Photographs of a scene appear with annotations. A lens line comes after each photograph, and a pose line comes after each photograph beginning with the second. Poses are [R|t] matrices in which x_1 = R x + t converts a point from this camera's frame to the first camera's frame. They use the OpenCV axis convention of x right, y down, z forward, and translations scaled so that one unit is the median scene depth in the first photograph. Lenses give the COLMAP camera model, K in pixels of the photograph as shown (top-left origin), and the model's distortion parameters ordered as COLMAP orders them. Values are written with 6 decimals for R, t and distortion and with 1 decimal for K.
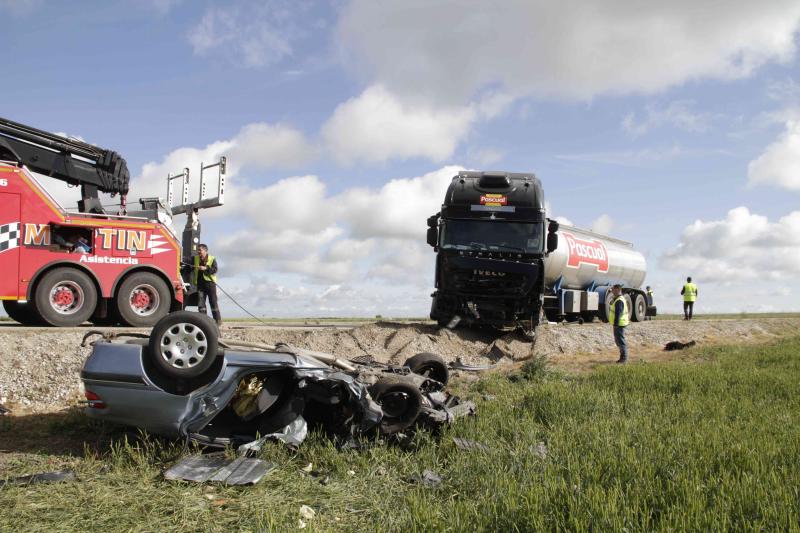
lens RADIAL K [[658.9, 0, 400.0], [0, 658.9, 266.5], [0, 0, 1]] dist [-0.175148, 0.134277]
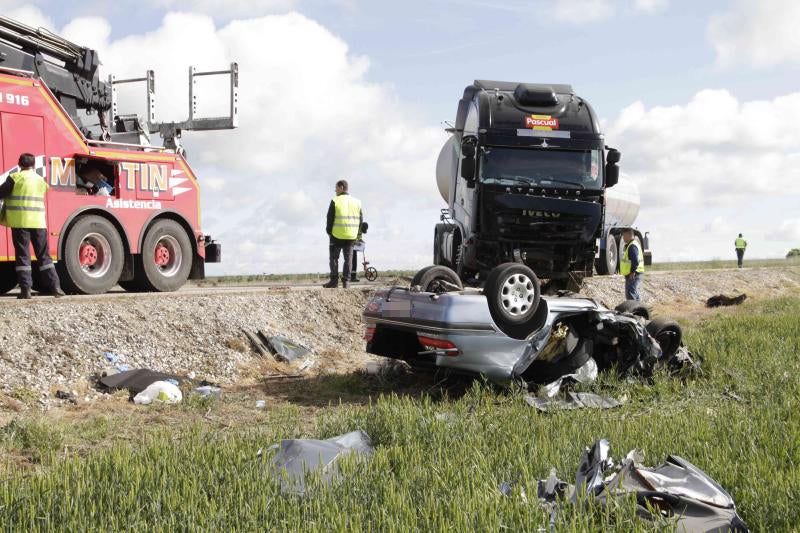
lens RADIAL K [[1159.3, 0, 400.0], [0, 1159.3, 266.5], [0, 0, 1]] dist [0.138900, 0.079245]
pose [[0.958707, -0.022837, 0.283477, -0.510797], [0.003176, 0.997568, 0.069624, -0.029715], [-0.284378, -0.065849, 0.956448, -0.388855]]
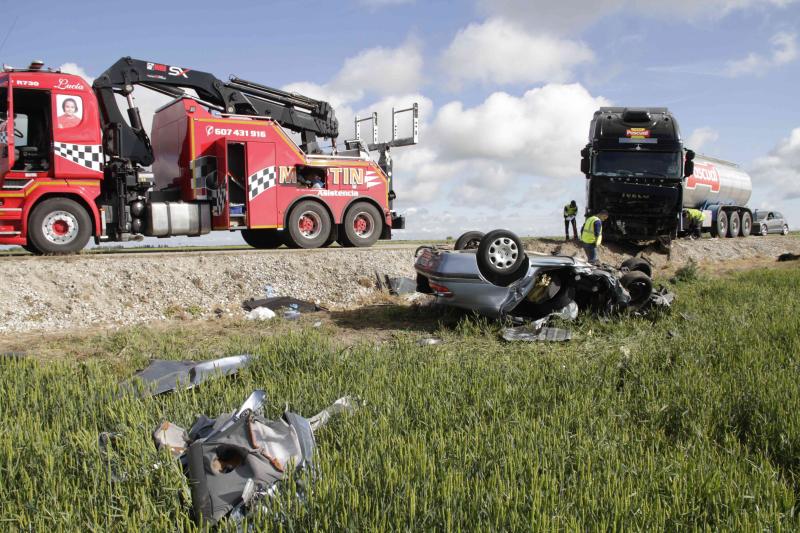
lens RADIAL K [[658.9, 0, 400.0], [0, 658.9, 266.5], [0, 0, 1]] dist [-0.175148, 0.134277]
pose [[0.994628, -0.017005, -0.102109, -0.196182], [0.029012, 0.992674, 0.117290, -0.013874], [0.099366, -0.119622, 0.987834, -0.236793]]
